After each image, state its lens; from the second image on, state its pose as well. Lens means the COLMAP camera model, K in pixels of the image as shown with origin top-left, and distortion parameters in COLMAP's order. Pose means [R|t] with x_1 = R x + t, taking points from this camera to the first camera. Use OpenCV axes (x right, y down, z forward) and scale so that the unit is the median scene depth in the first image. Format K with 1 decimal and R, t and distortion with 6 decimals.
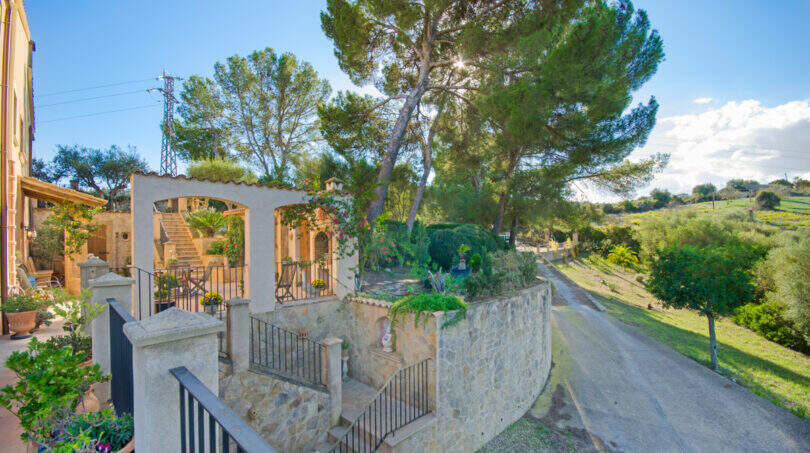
lens RADIAL K [[356.4, 0, 400.8], [0, 356.4, 239.2], [0, 0, 1]] dist [-0.000863, -0.000041]
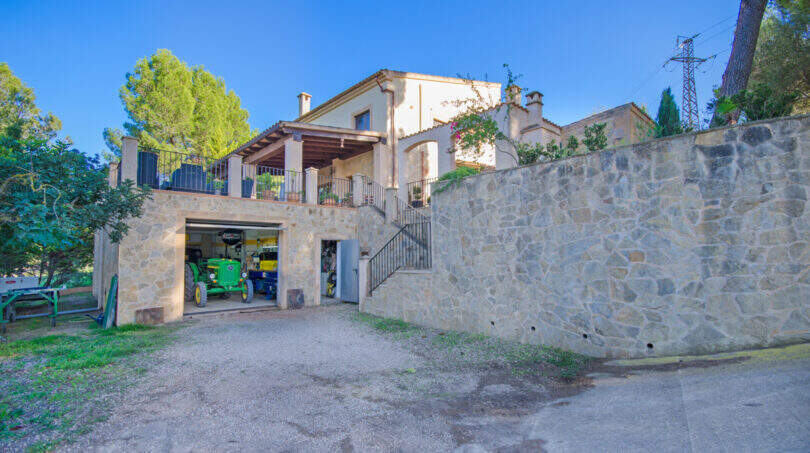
lens RADIAL K [[356.4, 0, 400.8], [0, 356.4, 239.2], [0, 0, 1]] dist [-0.000863, -0.000041]
pose [[-0.022988, -0.025898, -0.999400, 1.102732], [0.003781, 0.999655, -0.025992, 0.370256], [0.999729, -0.004376, -0.022882, 0.808375]]
